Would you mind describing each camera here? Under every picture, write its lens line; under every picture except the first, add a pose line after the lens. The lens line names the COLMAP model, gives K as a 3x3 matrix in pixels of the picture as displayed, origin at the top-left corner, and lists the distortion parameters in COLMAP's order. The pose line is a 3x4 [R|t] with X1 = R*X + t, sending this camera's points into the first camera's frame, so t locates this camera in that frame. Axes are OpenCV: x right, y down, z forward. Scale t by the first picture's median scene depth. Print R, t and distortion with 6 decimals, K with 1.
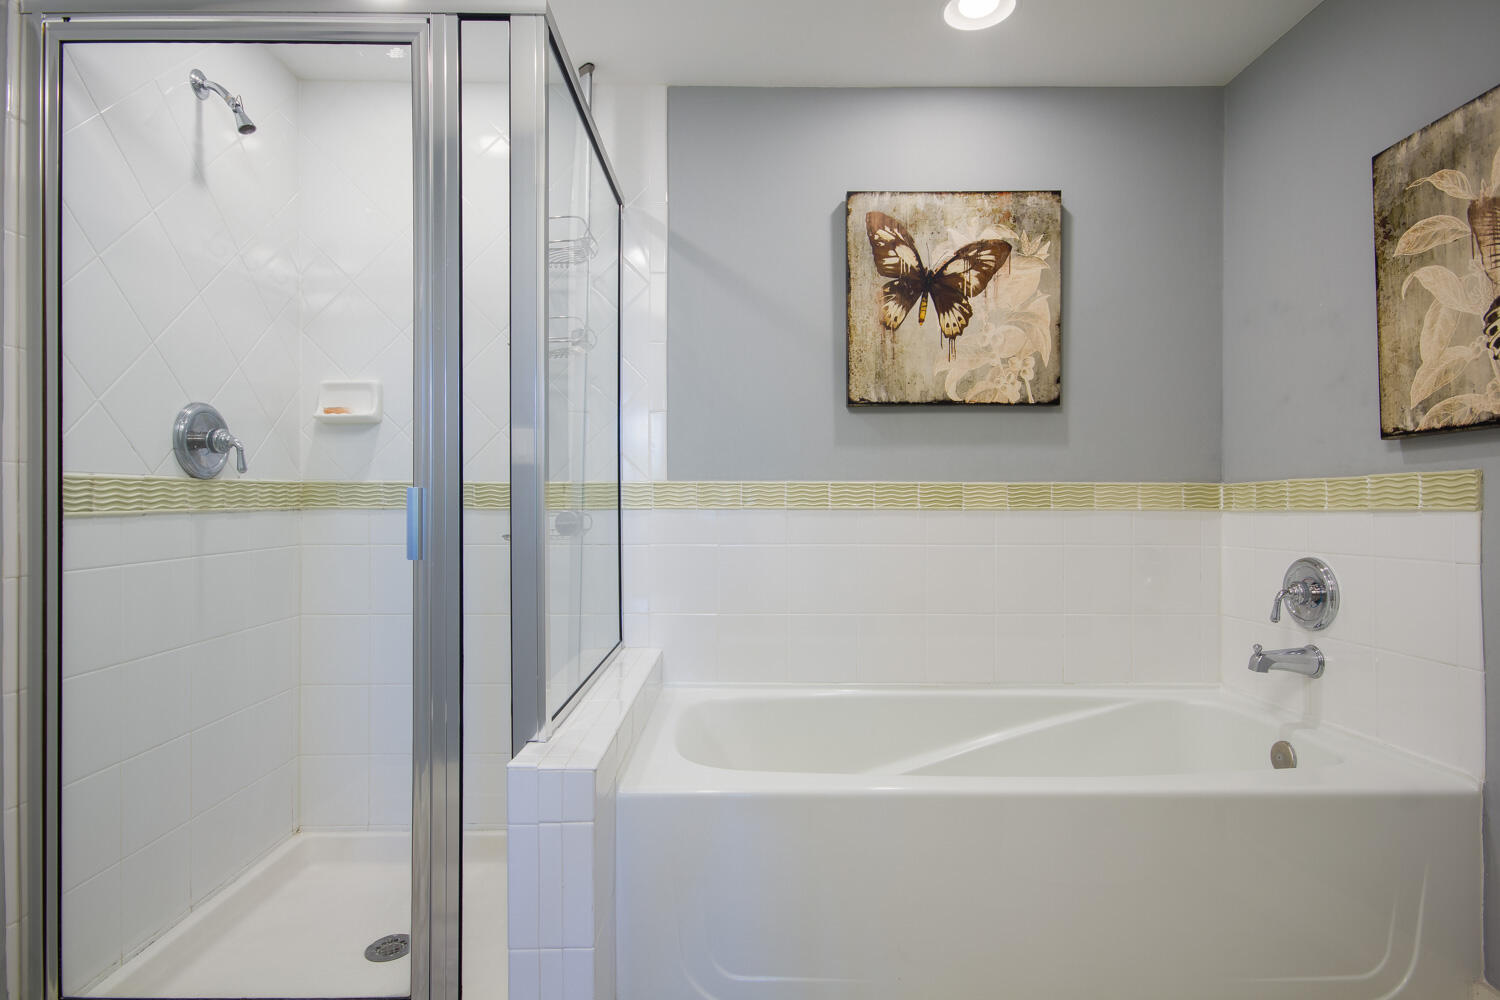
lens RADIAL K [[747.2, 0, 778.4], [0, 747.2, 500.0], [0, 0, 1]] dist [0.002645, 0.000632]
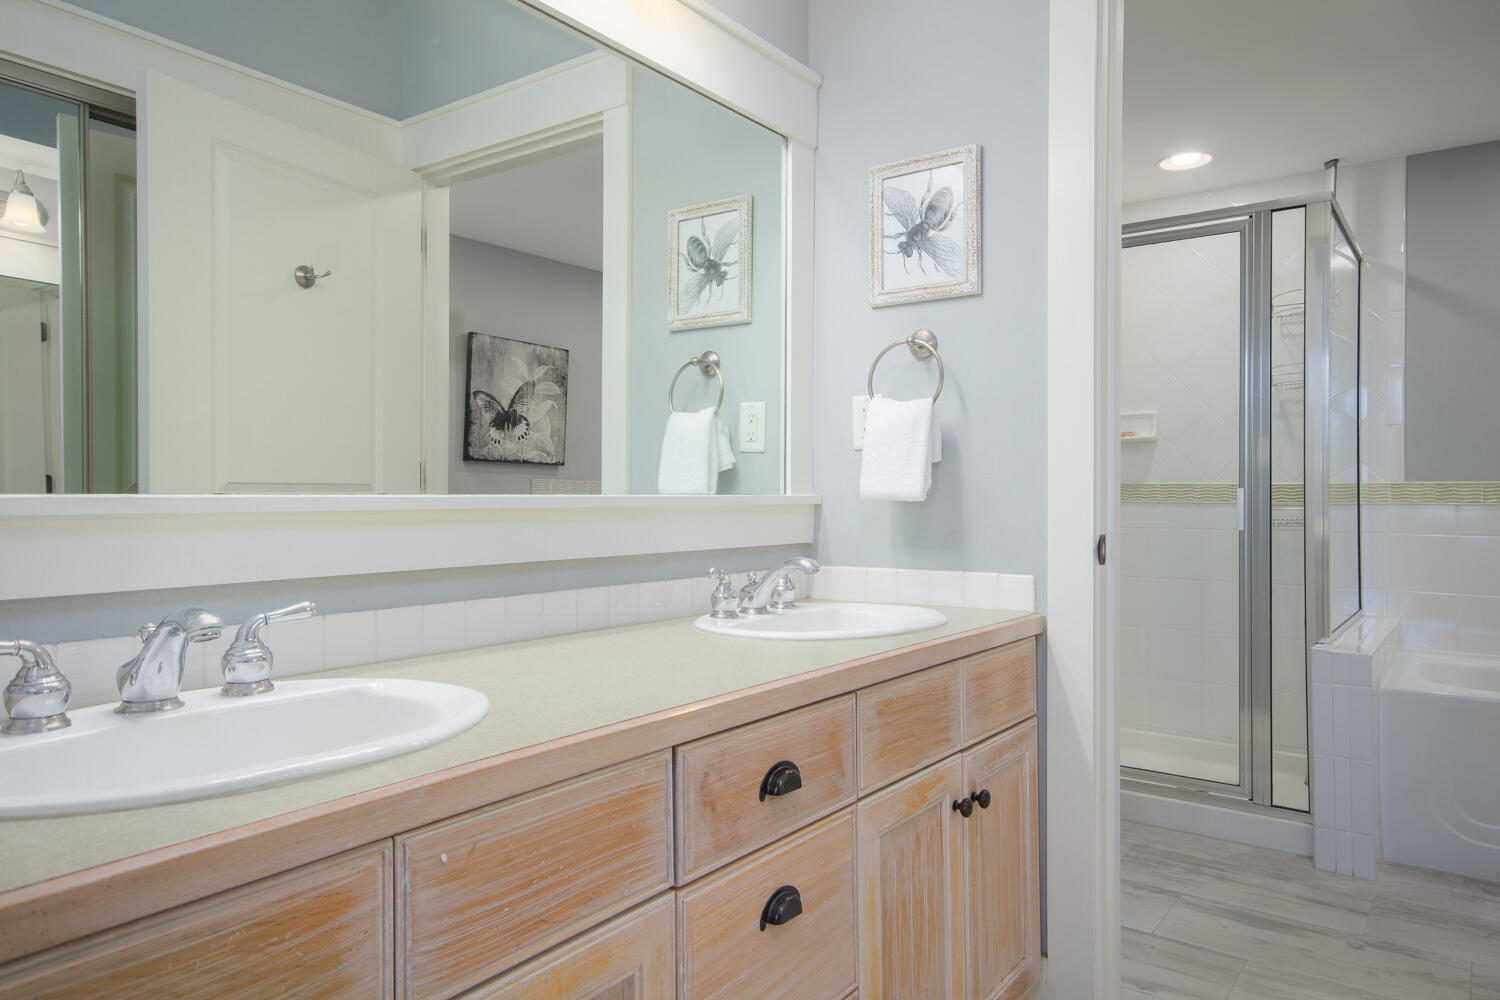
lens RADIAL K [[978.9, 0, 779.4], [0, 978.9, 502.0], [0, 0, 1]] dist [0.014046, -0.000088]
pose [[0.785112, 0.000979, -0.619353, 0.048071], [0.002352, 0.999987, 0.004562, -0.001817], [0.619350, -0.005038, 0.785099, -0.918372]]
